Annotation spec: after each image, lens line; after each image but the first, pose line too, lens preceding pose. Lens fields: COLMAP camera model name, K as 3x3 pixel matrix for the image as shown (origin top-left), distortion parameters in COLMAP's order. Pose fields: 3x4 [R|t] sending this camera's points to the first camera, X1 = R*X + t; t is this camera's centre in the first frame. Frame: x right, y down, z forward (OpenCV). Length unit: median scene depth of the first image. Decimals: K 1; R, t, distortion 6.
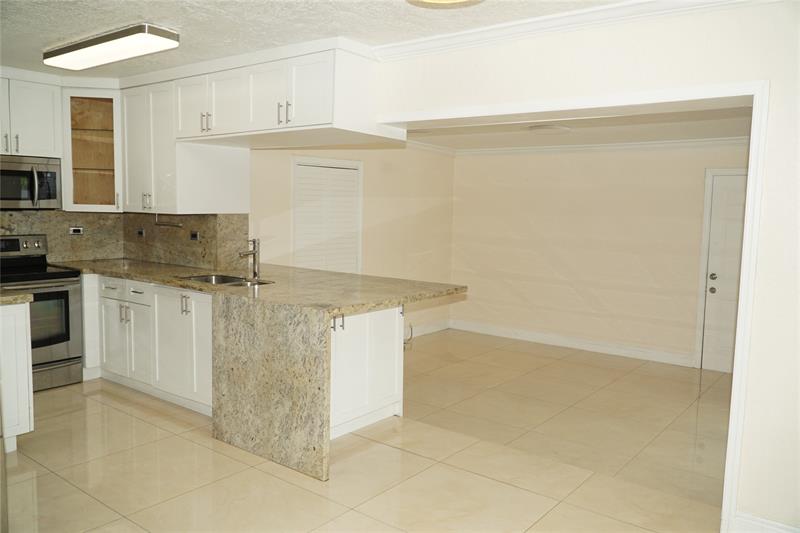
lens RADIAL K [[631.3, 0, 402.6], [0, 631.3, 254.3], [0, 0, 1]] dist [-0.000425, -0.030610]
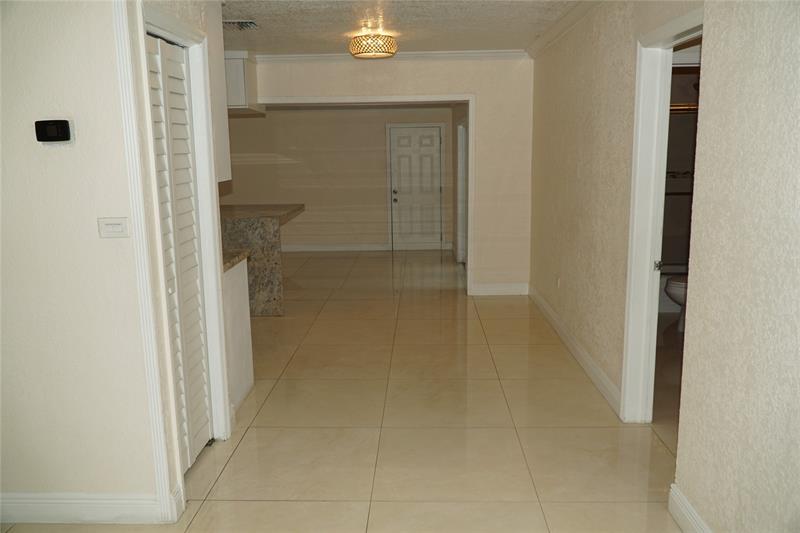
lens RADIAL K [[631.3, 0, 402.6], [0, 631.3, 254.3], [0, 0, 1]] dist [-0.000425, -0.030610]
pose [[0.801736, -0.130440, 0.583270, -0.837464], [0.075670, 0.990194, 0.117430, 0.010209], [-0.592868, -0.050012, 0.803745, -0.578134]]
